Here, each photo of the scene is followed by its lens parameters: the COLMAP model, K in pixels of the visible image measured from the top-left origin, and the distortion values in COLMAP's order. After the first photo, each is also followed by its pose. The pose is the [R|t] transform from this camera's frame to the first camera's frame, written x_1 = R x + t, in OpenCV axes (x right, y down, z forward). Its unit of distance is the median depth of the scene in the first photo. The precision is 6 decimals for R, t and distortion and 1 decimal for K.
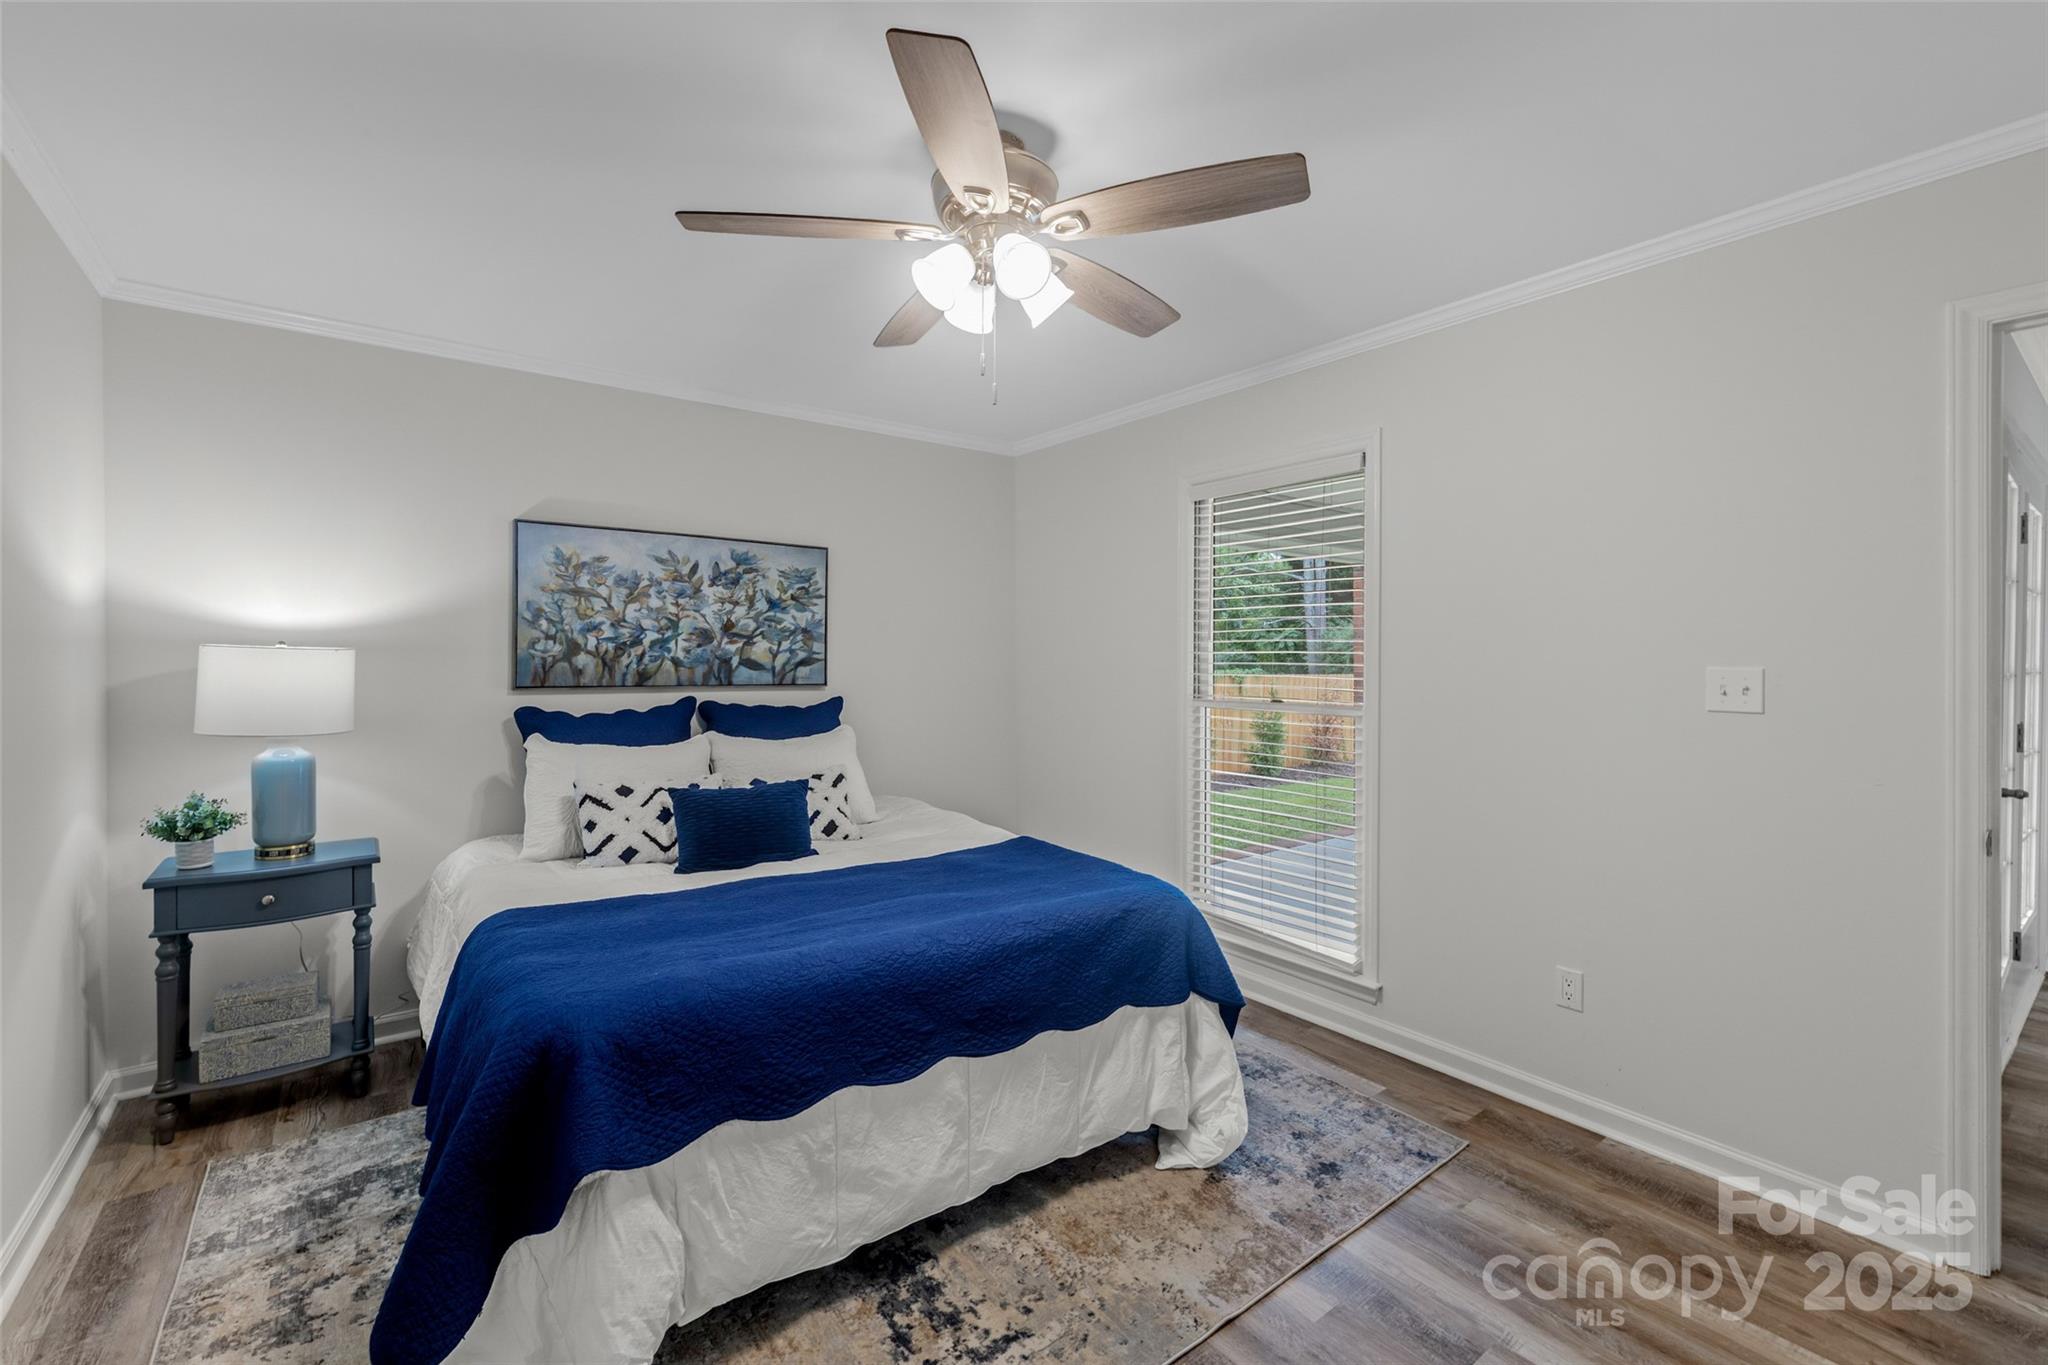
lens RADIAL K [[856.3, 0, 1023.6], [0, 856.3, 672.1], [0, 0, 1]] dist [0.001105, -0.001009]
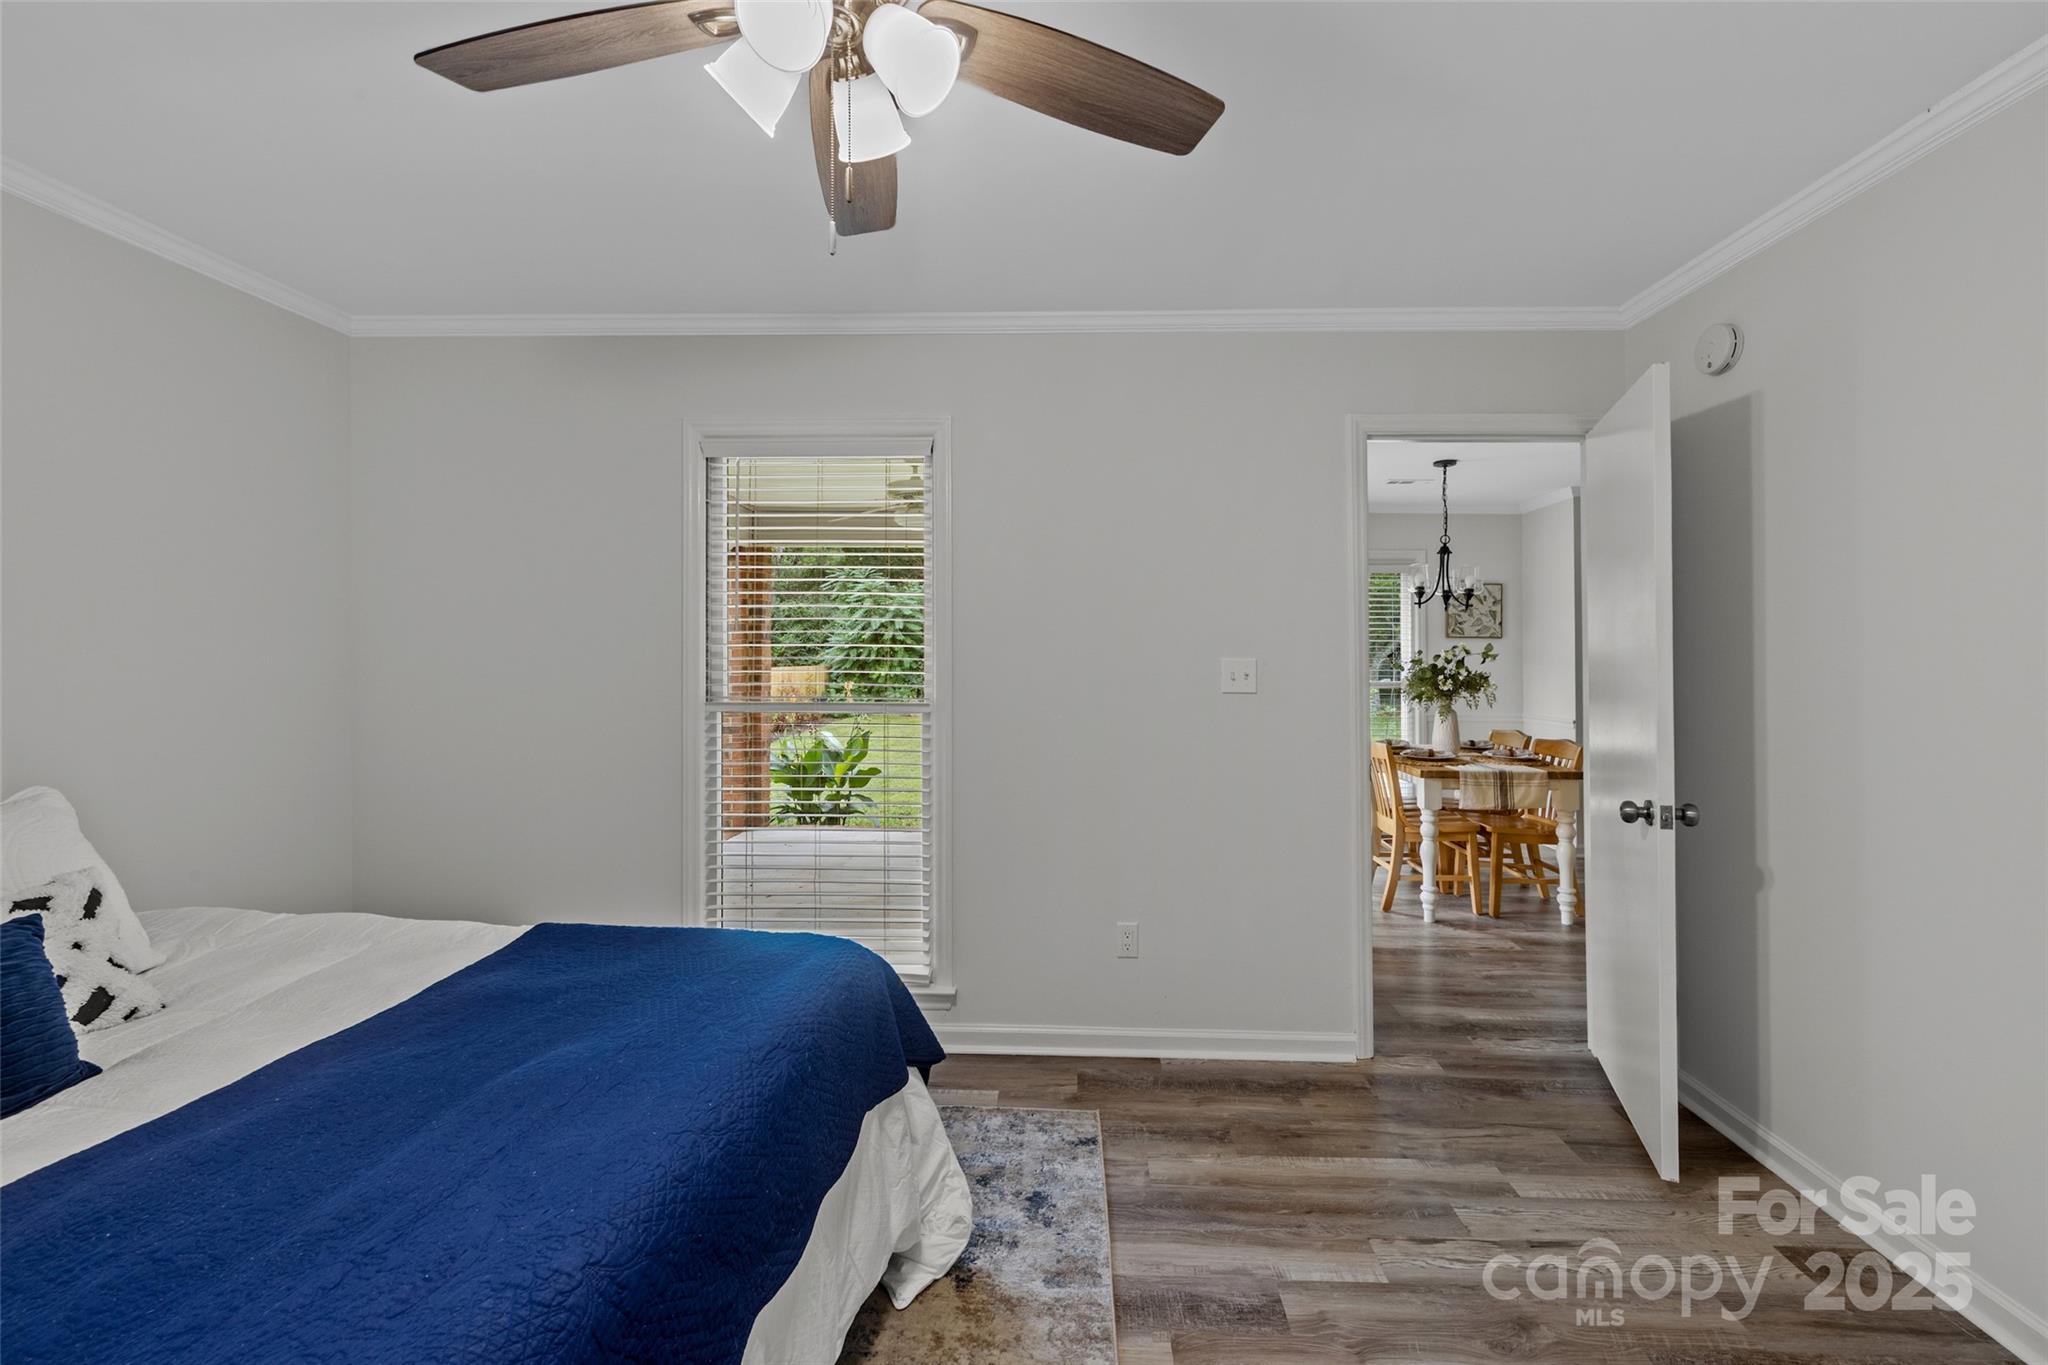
lens RADIAL K [[856.3, 0, 1069.0], [0, 856.3, 656.8], [0, 0, 1]] dist [0.001105, -0.001009]
pose [[0.638020, -0.003628, 0.770011, -0.326827], [0.012566, 0.999905, -0.005701, -0.004160], [-0.769917, 0.013313, 0.638005, 0.363741]]
